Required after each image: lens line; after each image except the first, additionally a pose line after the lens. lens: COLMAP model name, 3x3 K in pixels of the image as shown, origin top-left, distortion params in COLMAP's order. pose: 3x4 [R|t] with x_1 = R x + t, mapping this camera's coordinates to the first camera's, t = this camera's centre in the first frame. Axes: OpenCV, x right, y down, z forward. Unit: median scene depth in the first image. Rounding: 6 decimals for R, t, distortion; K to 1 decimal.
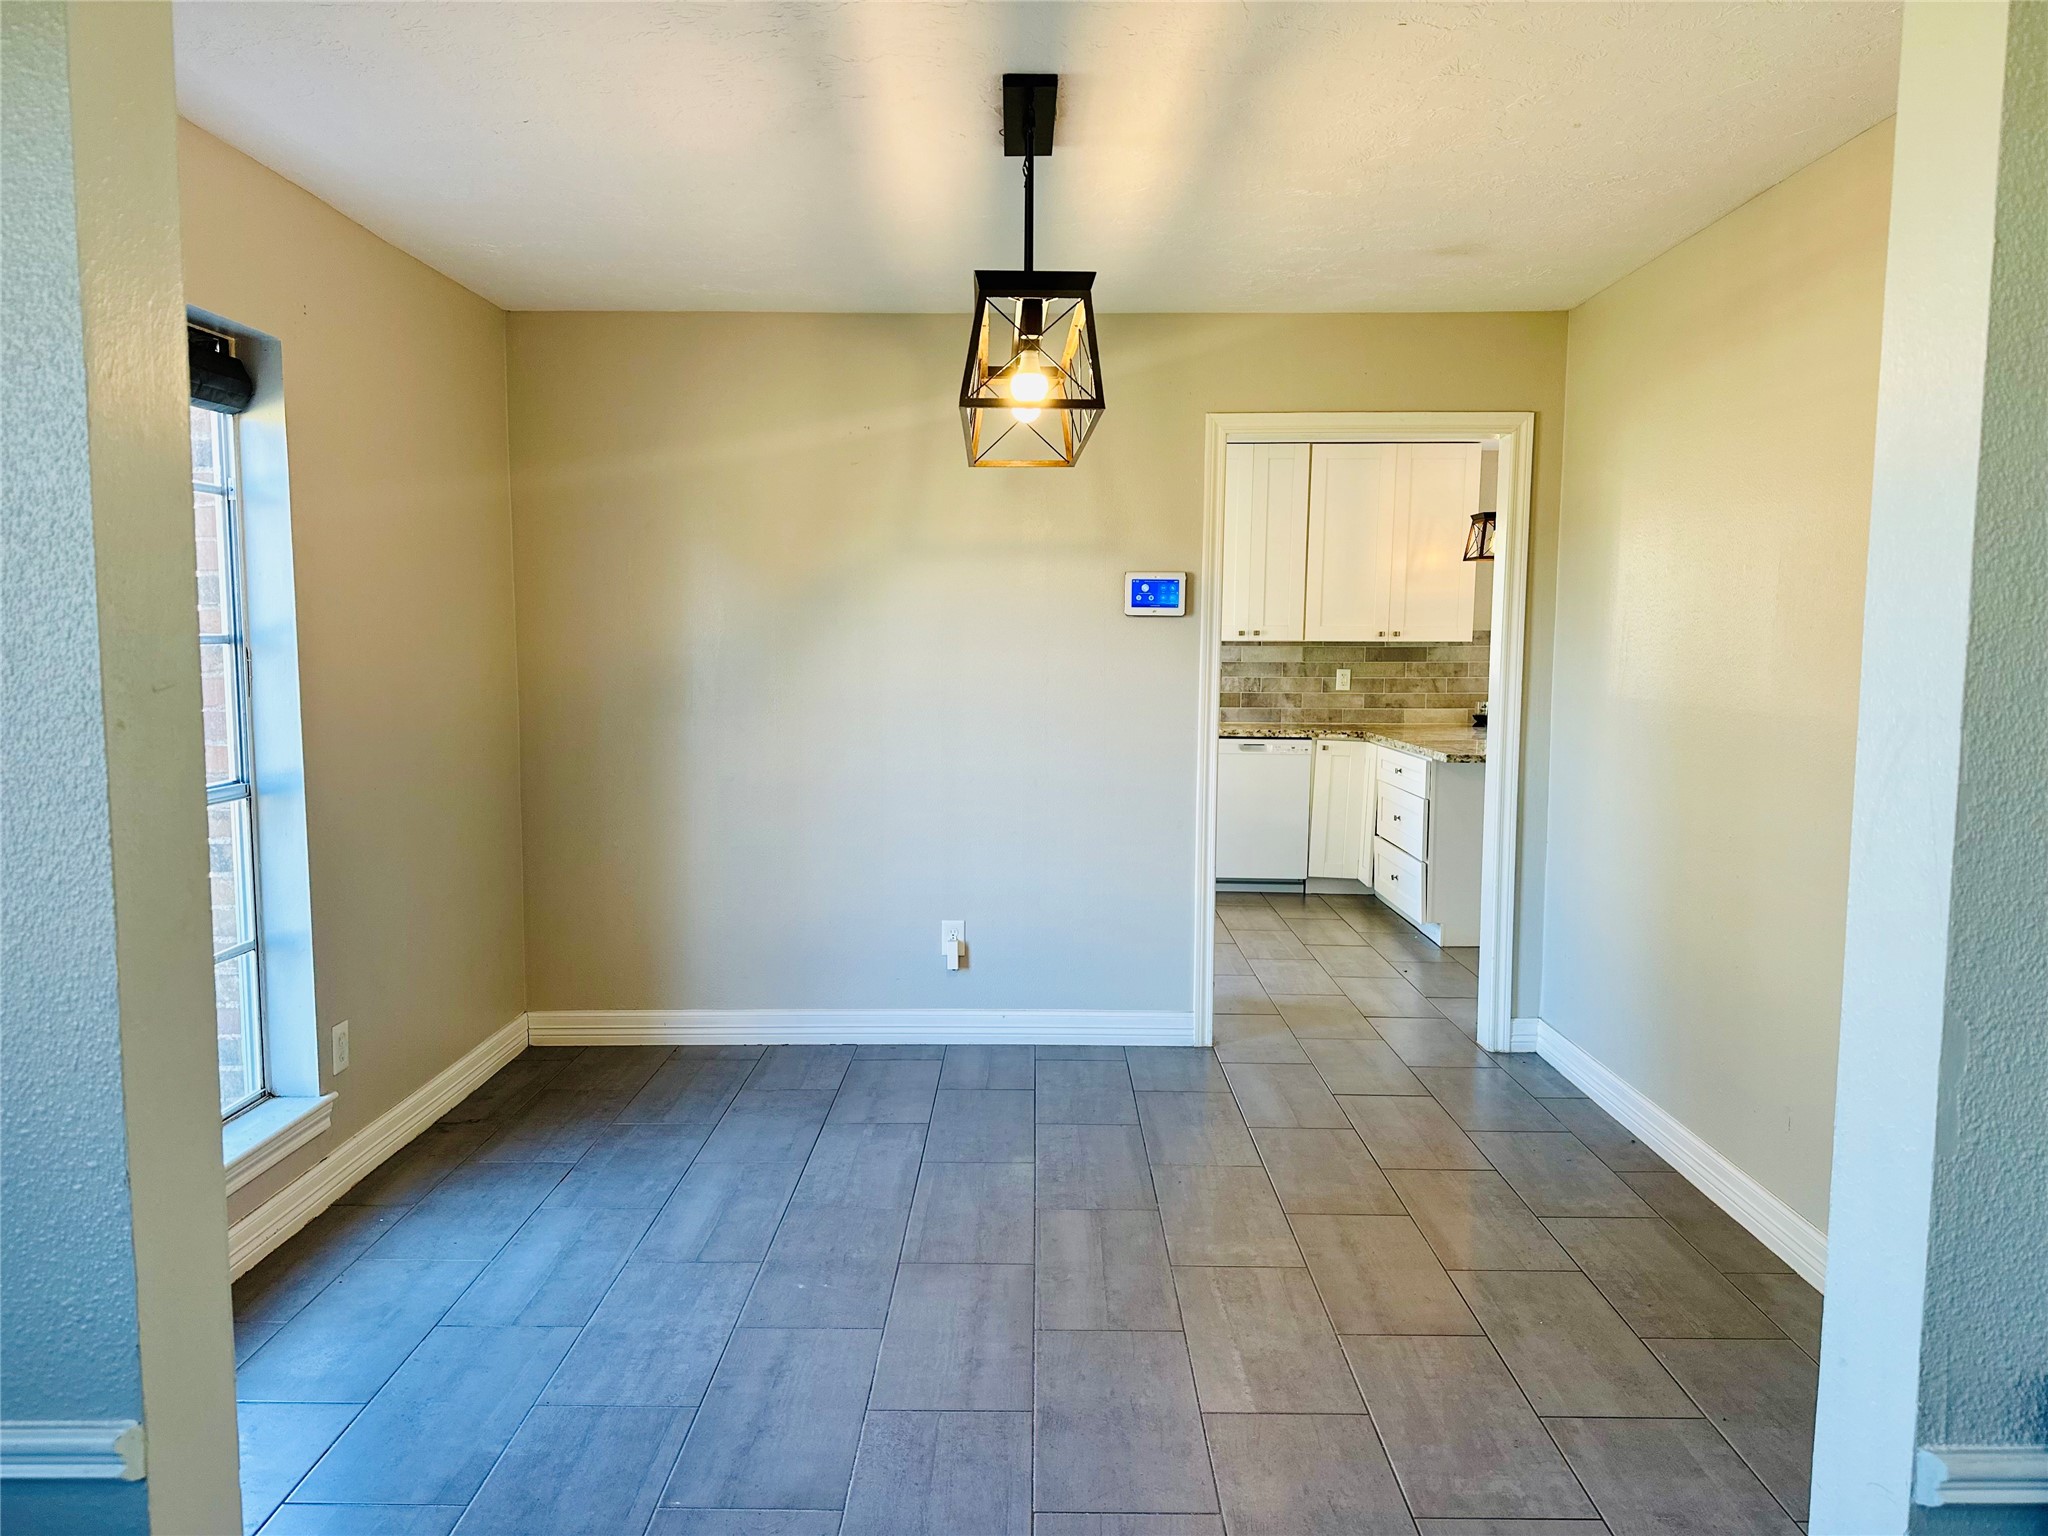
lens RADIAL K [[1421.0, 0, 1018.5], [0, 1421.0, 774.2], [0, 0, 1]] dist [0.011093, 0.000631]
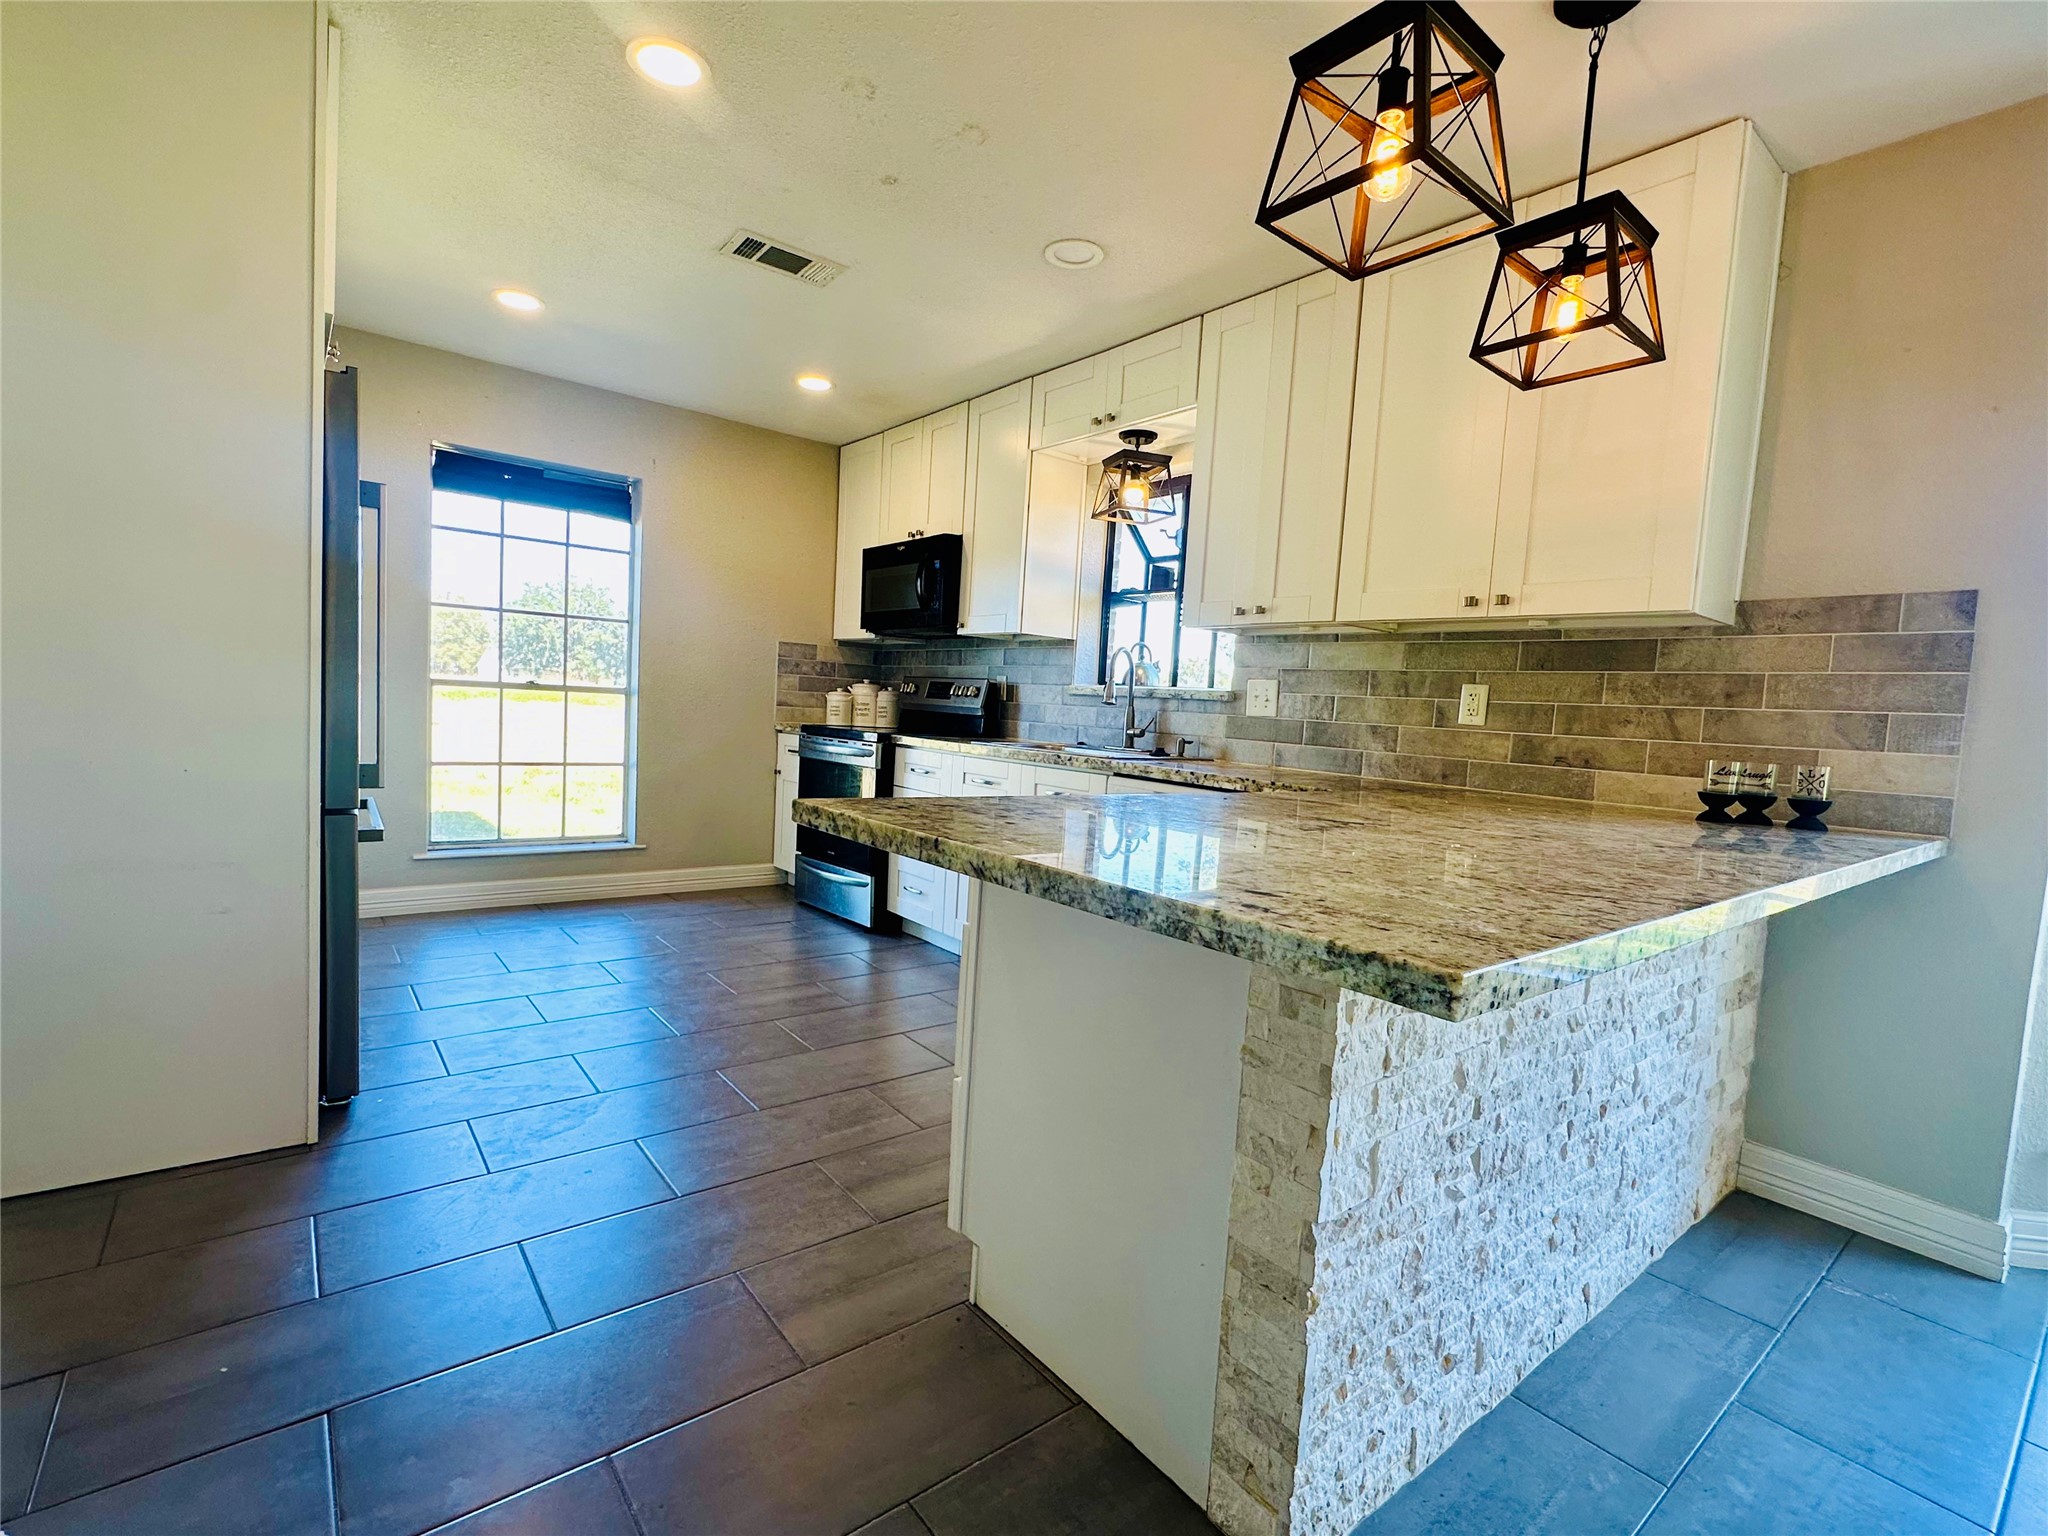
lens RADIAL K [[951.8, 0, 1077.9], [0, 951.8, 779.5], [0, 0, 1]] dist [0.003962, 0.000653]
pose [[0.664907, 0.090345, -0.741442, 0.393624], [-0.128413, 0.991704, 0.005681, -0.022516], [0.735805, 0.091433, 0.670993, 0.661201]]
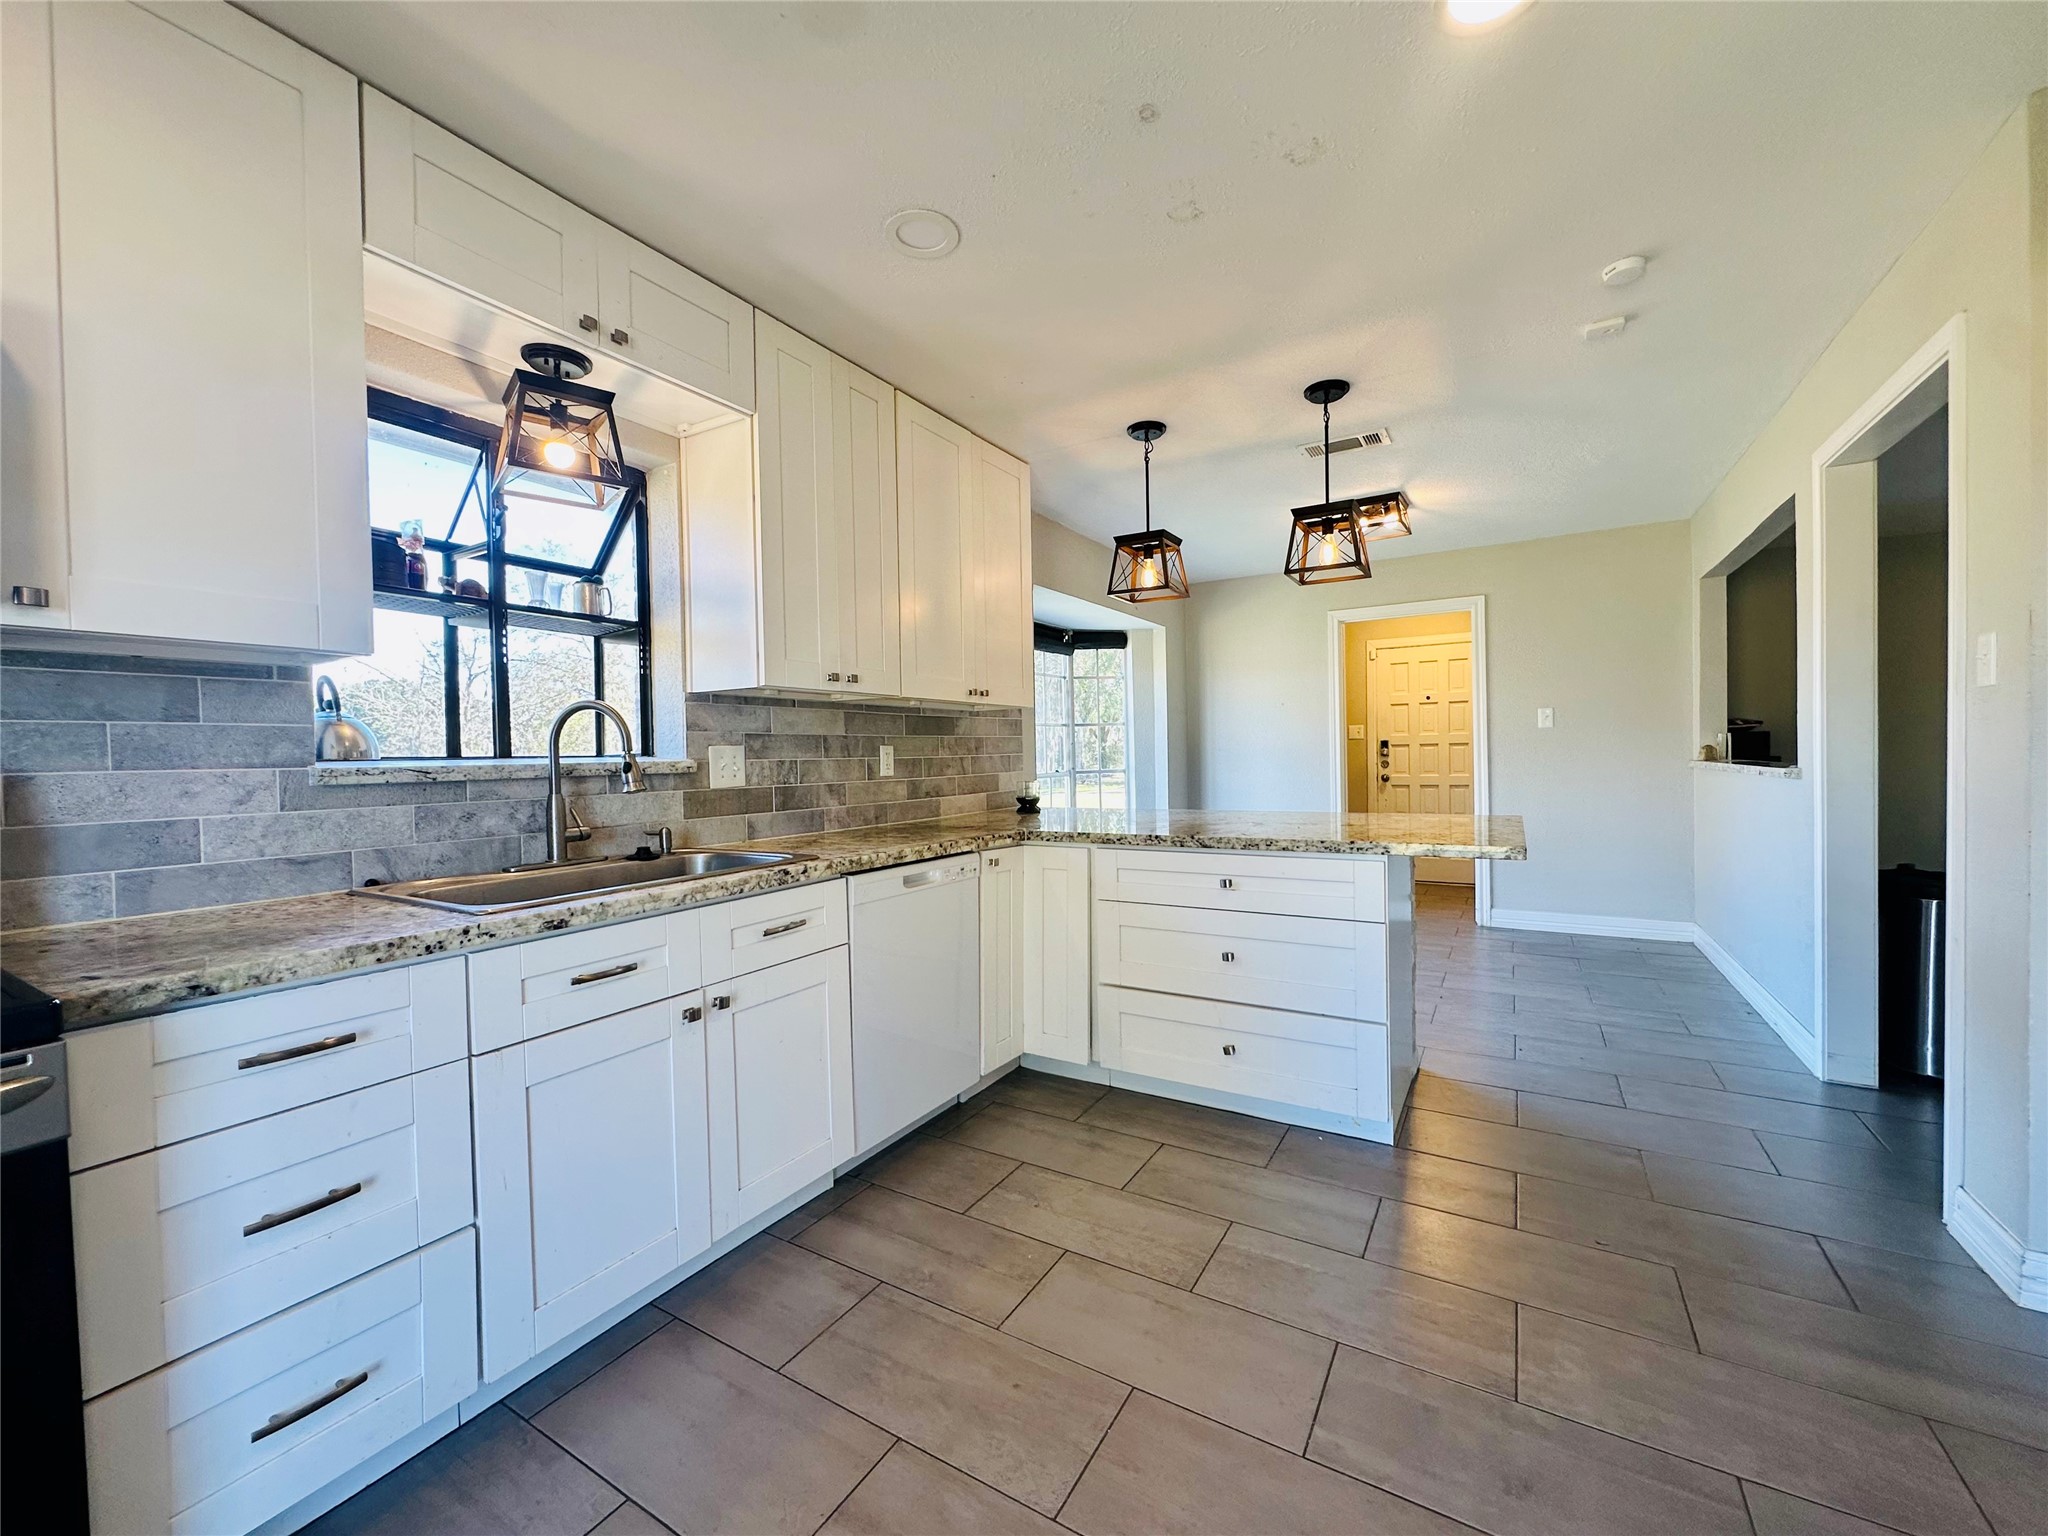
lens RADIAL K [[811.5, 0, 1030.5], [0, 811.5, 785.4], [0, 0, 1]] dist [-0.014426, -0.000168]
pose [[0.507463, -0.047514, 0.860362, -0.076002], [0.102572, 0.994710, -0.005566, -0.045163], [-0.855546, 0.091074, 0.509653, 0.740299]]
